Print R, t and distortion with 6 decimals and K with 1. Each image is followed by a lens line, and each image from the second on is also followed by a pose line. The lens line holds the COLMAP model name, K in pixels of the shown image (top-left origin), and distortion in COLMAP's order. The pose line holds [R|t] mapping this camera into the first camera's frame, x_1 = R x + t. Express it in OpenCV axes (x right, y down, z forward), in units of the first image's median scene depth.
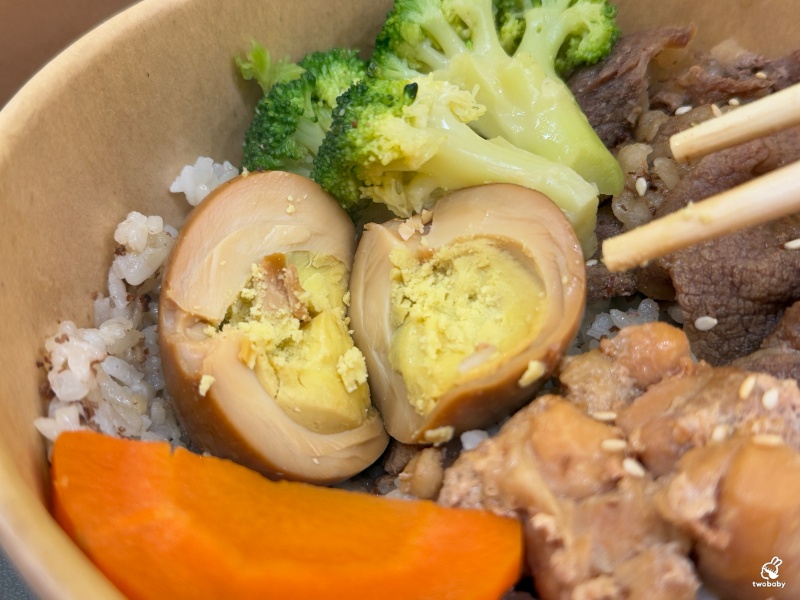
lens RADIAL K [[1117.7, 0, 436.4], [0, 1117.7, 300.9], [0, 0, 1]] dist [0.181776, -0.072832]
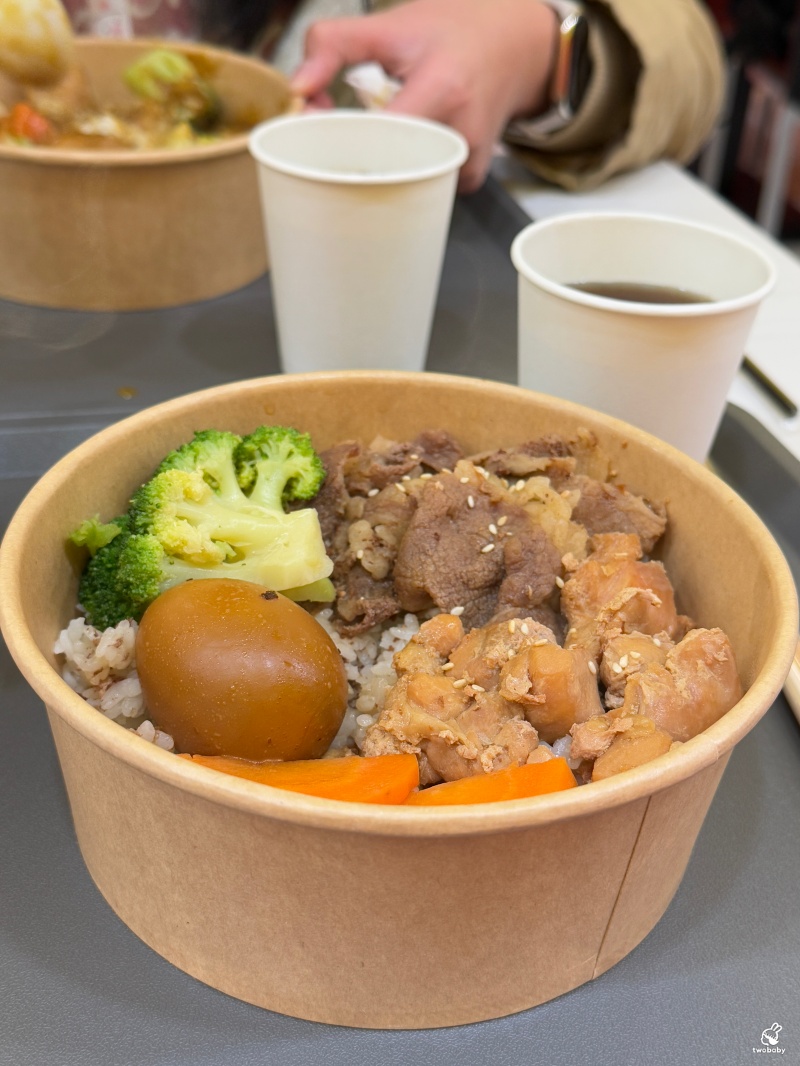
lens RADIAL K [[1489.4, 0, 400.0], [0, 1489.4, 533.0], [0, 0, 1]] dist [0.181776, -0.072832]
pose [[0.863120, -0.275098, 0.423492, -0.694889], [0.339100, 0.937138, -0.082361, 0.062419], [-0.374213, 0.214694, 0.902148, -0.890985]]
